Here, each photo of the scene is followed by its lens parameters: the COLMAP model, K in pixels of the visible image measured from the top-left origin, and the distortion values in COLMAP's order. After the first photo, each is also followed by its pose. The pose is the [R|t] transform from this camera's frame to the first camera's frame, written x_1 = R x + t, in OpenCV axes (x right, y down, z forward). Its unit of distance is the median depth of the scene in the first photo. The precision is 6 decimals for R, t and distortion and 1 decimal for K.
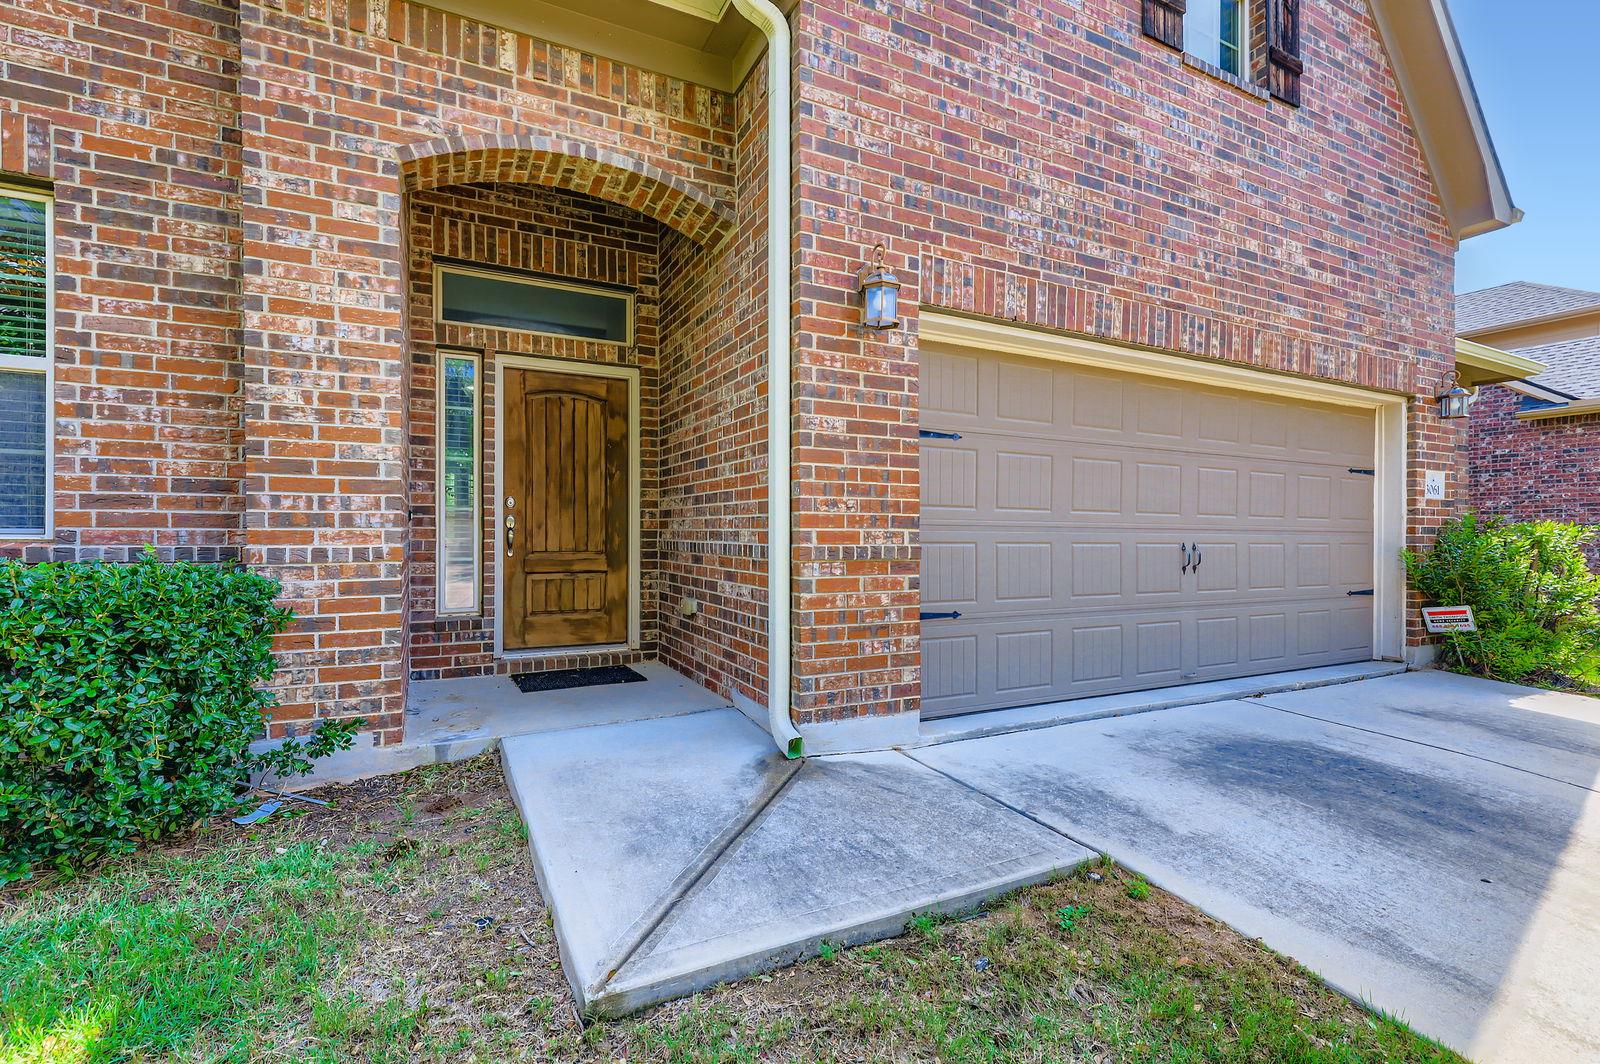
lens RADIAL K [[719.0, 0, 796.0], [0, 719.0, 536.6], [0, 0, 1]] dist [0.002764, -0.000914]
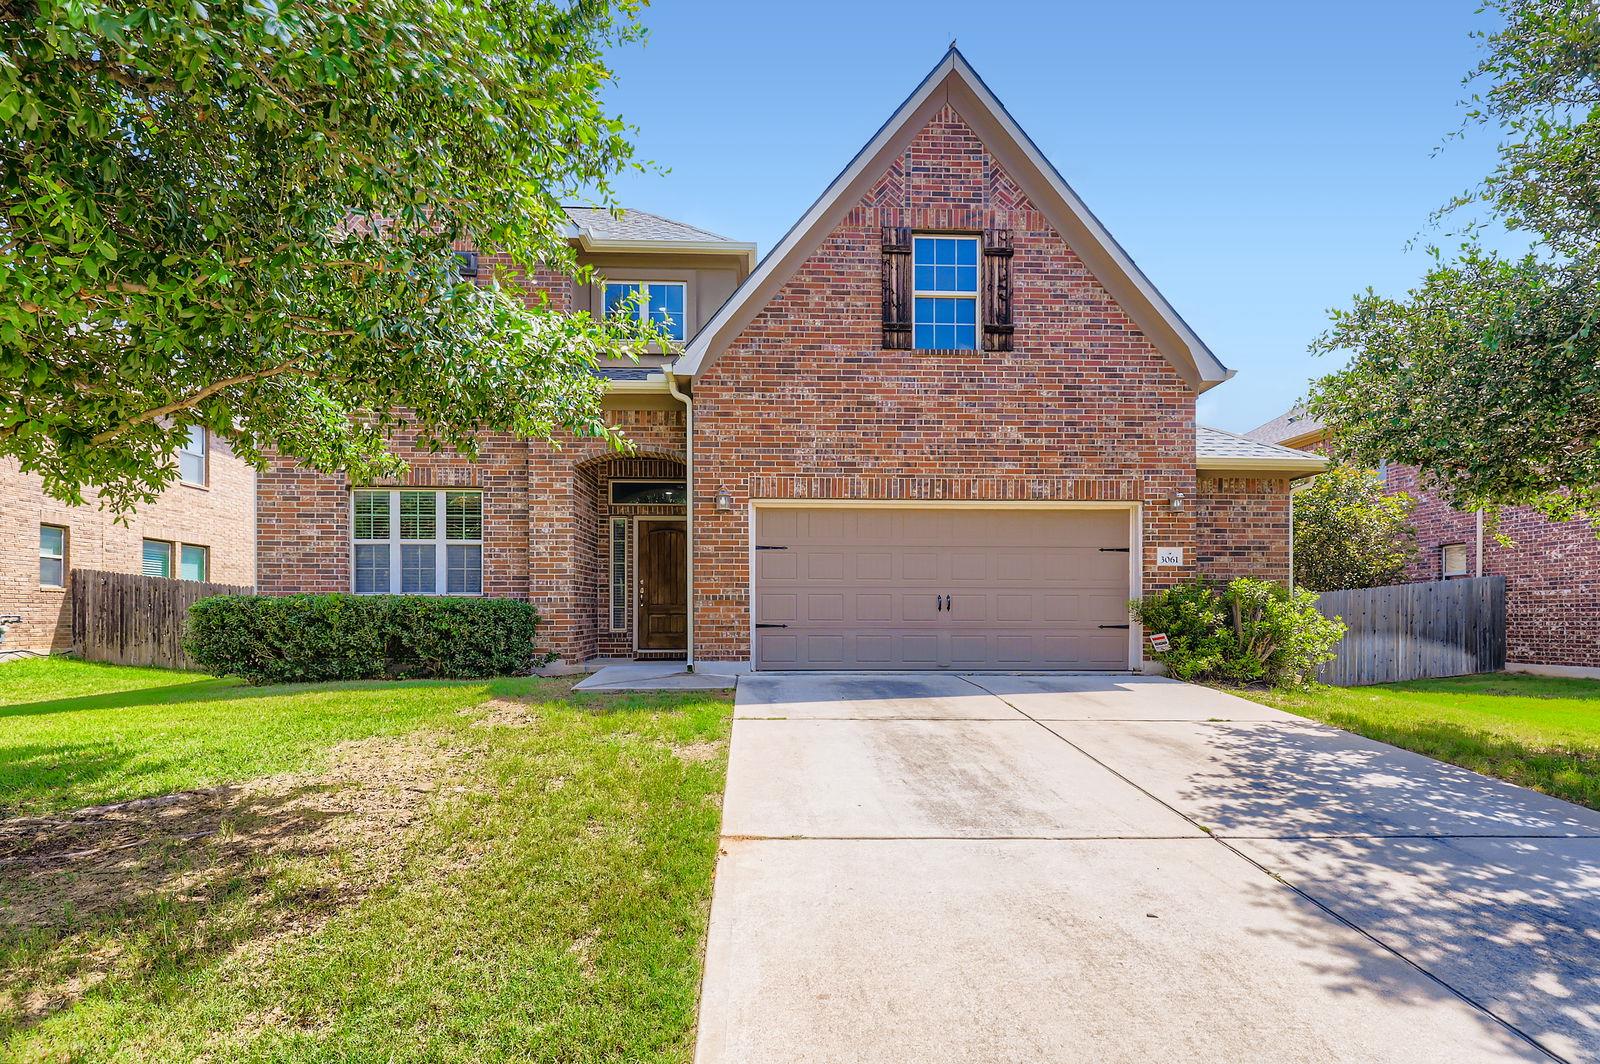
lens RADIAL K [[719.0, 0, 803.0], [0, 719.0, 605.1], [0, 0, 1]] dist [0.002764, -0.000914]
pose [[0.926092, -0.011150, -0.377134, 1.315459], [0.005497, 0.999856, -0.016063, 0.091636], [0.377259, 0.012803, 0.926019, -1.256567]]
